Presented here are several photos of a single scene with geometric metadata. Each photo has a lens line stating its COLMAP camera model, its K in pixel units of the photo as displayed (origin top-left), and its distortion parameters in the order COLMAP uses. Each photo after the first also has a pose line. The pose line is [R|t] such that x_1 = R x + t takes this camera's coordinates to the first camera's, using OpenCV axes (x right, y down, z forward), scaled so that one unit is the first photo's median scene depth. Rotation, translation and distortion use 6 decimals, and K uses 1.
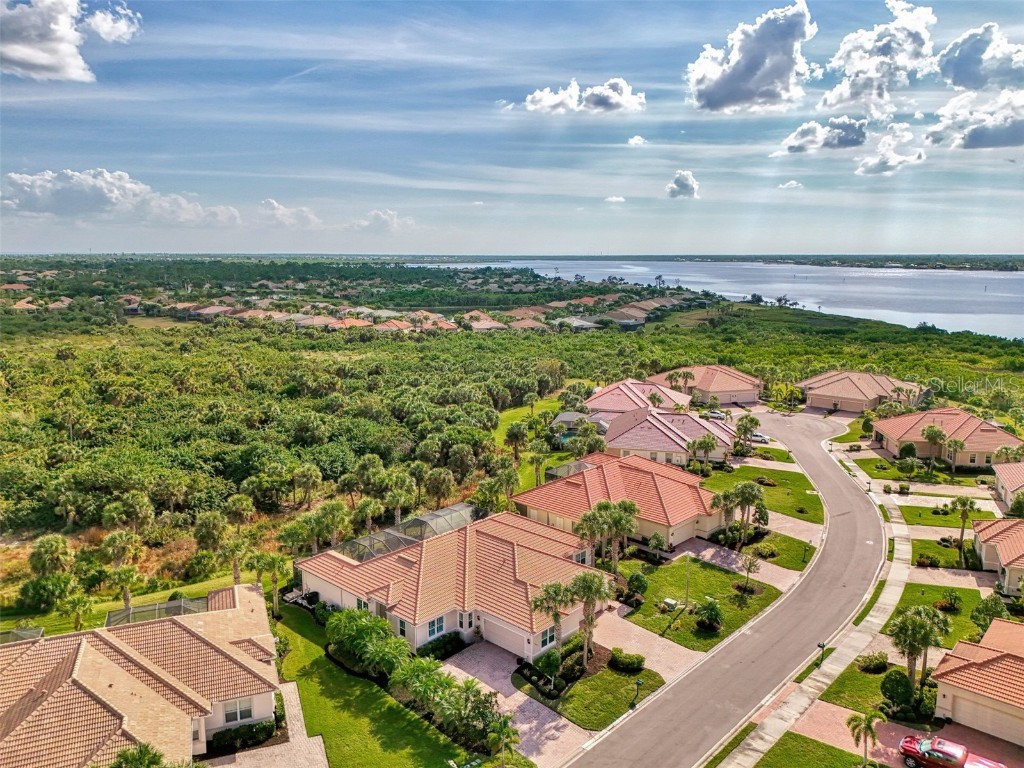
lens RADIAL K [[762.9, 0, 514.0], [0, 762.9, 375.2], [0, 0, 1]] dist [0.055794, -0.050388]
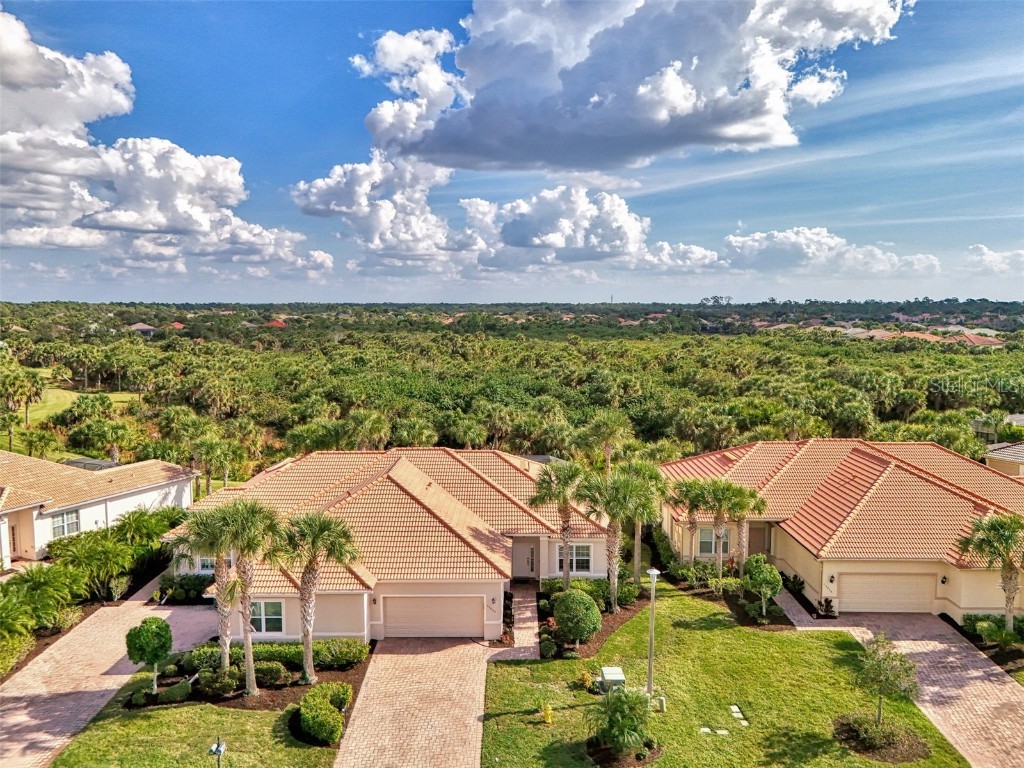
lens RADIAL K [[762.9, 0, 513.8], [0, 762.9, 407.6], [0, 0, 1]] dist [0.055794, -0.050388]
pose [[0.674608, 0.096073, -0.731897, 0.264610], [-0.113496, 0.993204, 0.025761, 0.077698], [0.729398, 0.065689, 0.680928, 0.365225]]
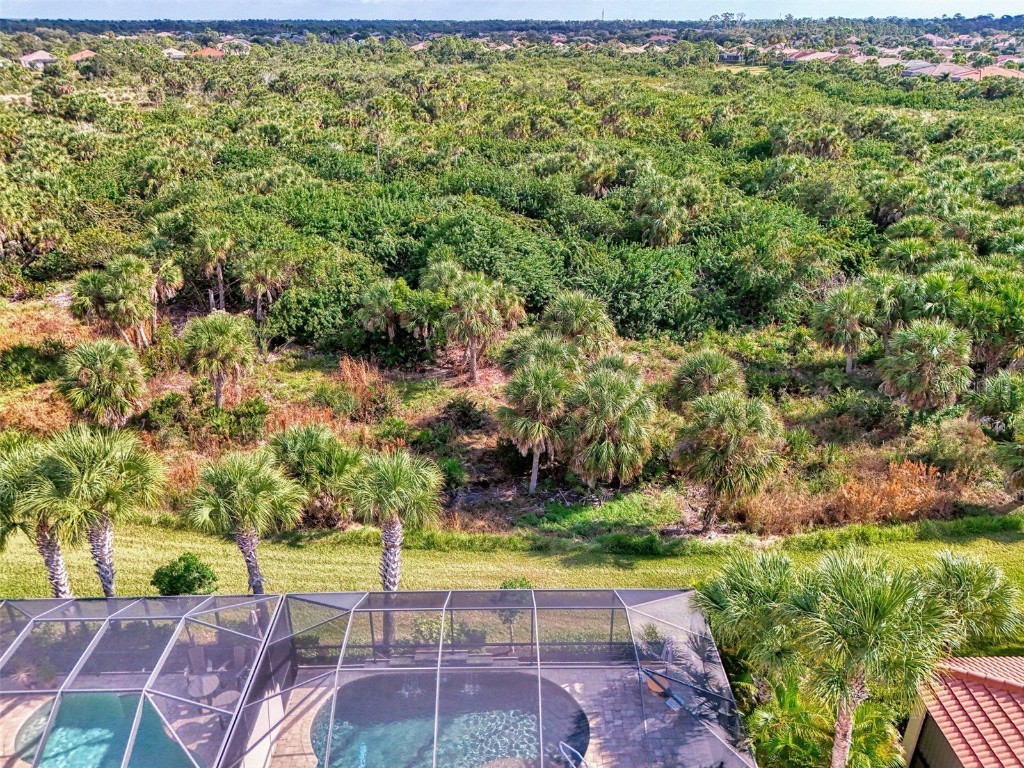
lens RADIAL K [[762.9, 0, 511.9], [0, 762.9, 377.7], [0, 0, 1]] dist [0.055794, -0.050388]
pose [[0.689197, 0.302129, -0.658579, 0.023986], [-0.111672, 0.942349, 0.315448, 0.026734], [0.715917, -0.143861, 0.683203, 0.574558]]
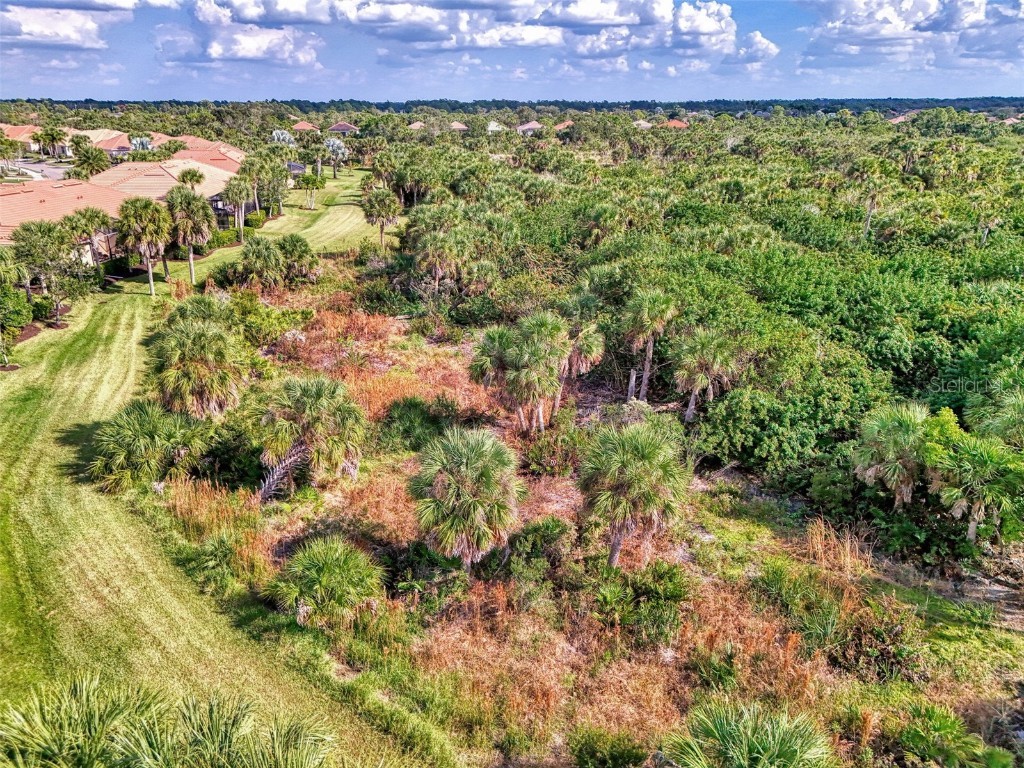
lens RADIAL K [[762.9, 0, 509.2], [0, 762.9, 383.4], [0, 0, 1]] dist [0.055794, -0.050388]
pose [[0.213854, 0.333280, -0.918254, -0.095639], [-0.151693, 0.939928, 0.305818, 0.048661], [0.965016, 0.073893, 0.251563, 0.620407]]
